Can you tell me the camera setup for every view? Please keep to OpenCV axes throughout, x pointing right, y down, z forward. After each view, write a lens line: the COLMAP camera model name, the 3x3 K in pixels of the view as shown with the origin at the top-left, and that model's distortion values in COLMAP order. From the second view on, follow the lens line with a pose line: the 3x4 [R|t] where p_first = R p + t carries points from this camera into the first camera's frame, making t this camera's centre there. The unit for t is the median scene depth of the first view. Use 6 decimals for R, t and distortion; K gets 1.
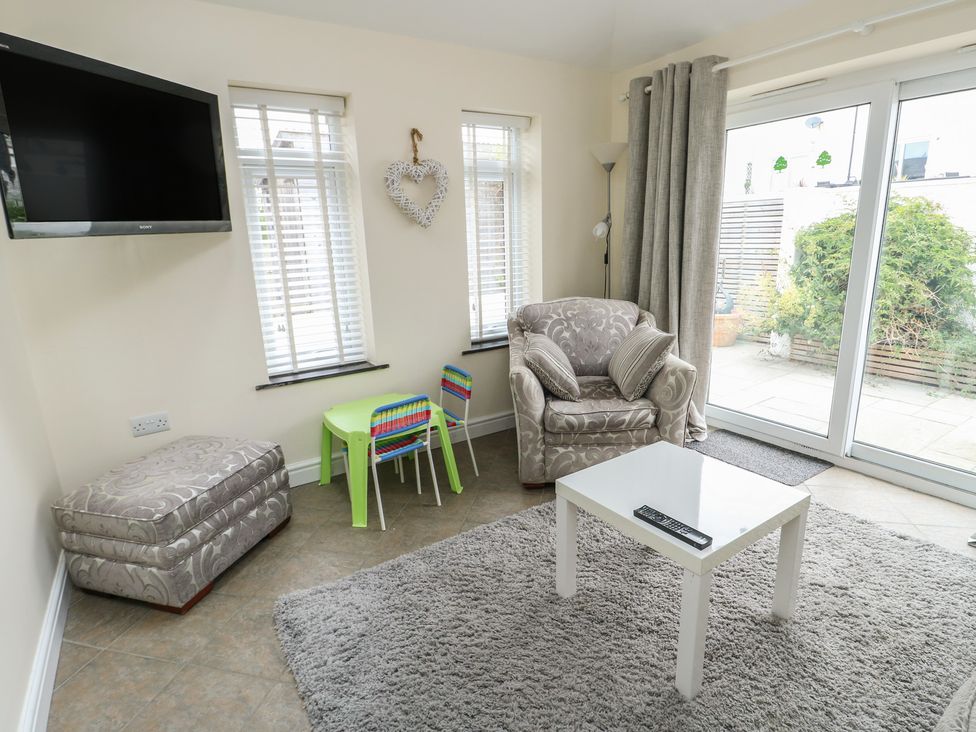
lens RADIAL K [[531.1, 0, 480.9], [0, 531.1, 369.4], [0, 0, 1]] dist [-0.019568, -0.003019]
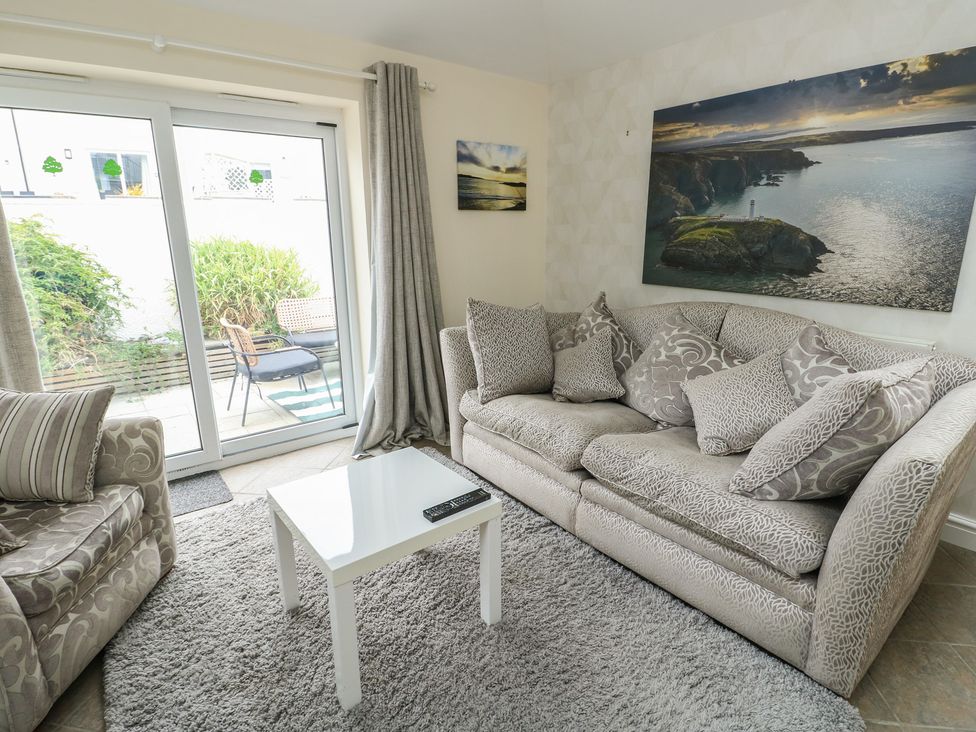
lens RADIAL K [[531.1, 0, 486.8], [0, 531.1, 364.6], [0, 0, 1]] dist [-0.019568, -0.003019]
pose [[-0.100510, -0.208281, 0.972891, -0.374940], [0.260589, 0.938196, 0.227775, -0.120704], [-0.960204, 0.276418, -0.040022, 0.514610]]
